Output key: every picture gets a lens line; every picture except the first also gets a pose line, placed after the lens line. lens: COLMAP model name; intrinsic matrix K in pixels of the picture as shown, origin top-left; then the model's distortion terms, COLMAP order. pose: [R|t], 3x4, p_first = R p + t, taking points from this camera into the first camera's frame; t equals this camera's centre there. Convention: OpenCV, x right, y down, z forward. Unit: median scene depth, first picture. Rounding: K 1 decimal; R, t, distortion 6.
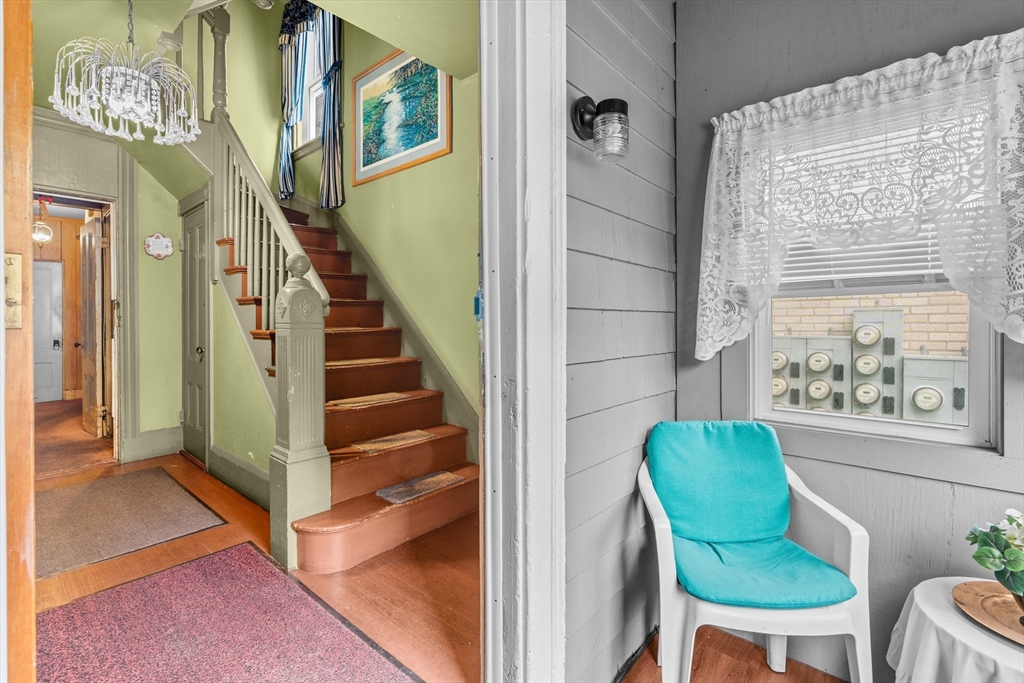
lens RADIAL K [[460.3, 0, 507.7], [0, 460.3, 328.6], [0, 0, 1]] dist [-0.007822, 0.000428]
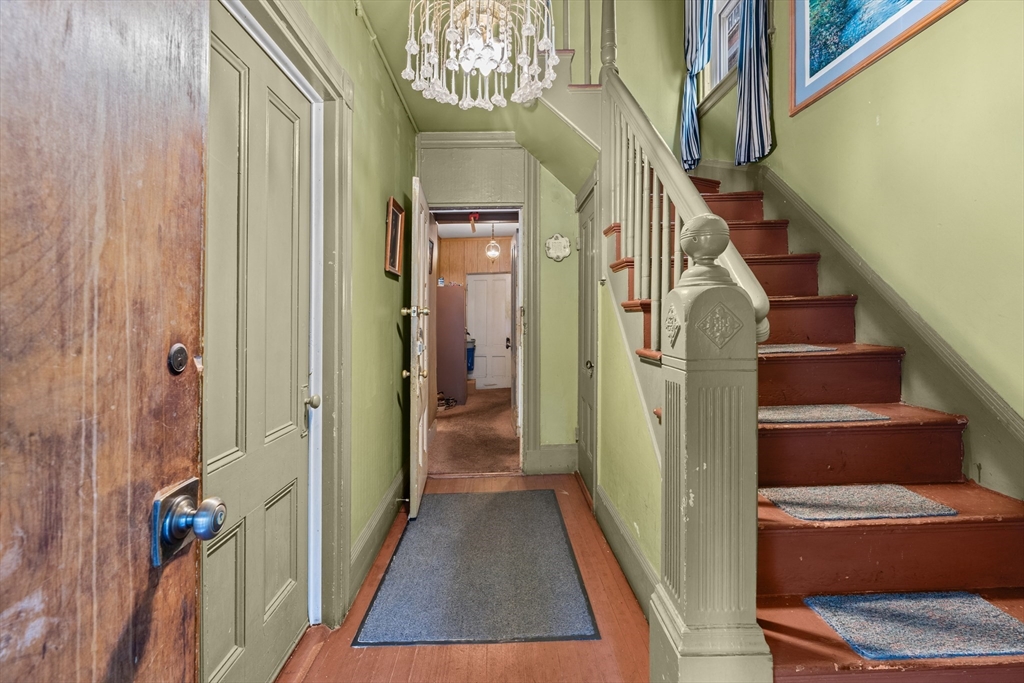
lens RADIAL K [[460.3, 0, 507.7], [0, 460.3, 328.6], [0, 0, 1]] dist [-0.007822, 0.000428]
pose [[0.670962, 0.008341, -0.741444, -0.136539], [0.004044, 0.999881, 0.014909, -0.029852], [0.741480, -0.013002, 0.670849, 0.302545]]
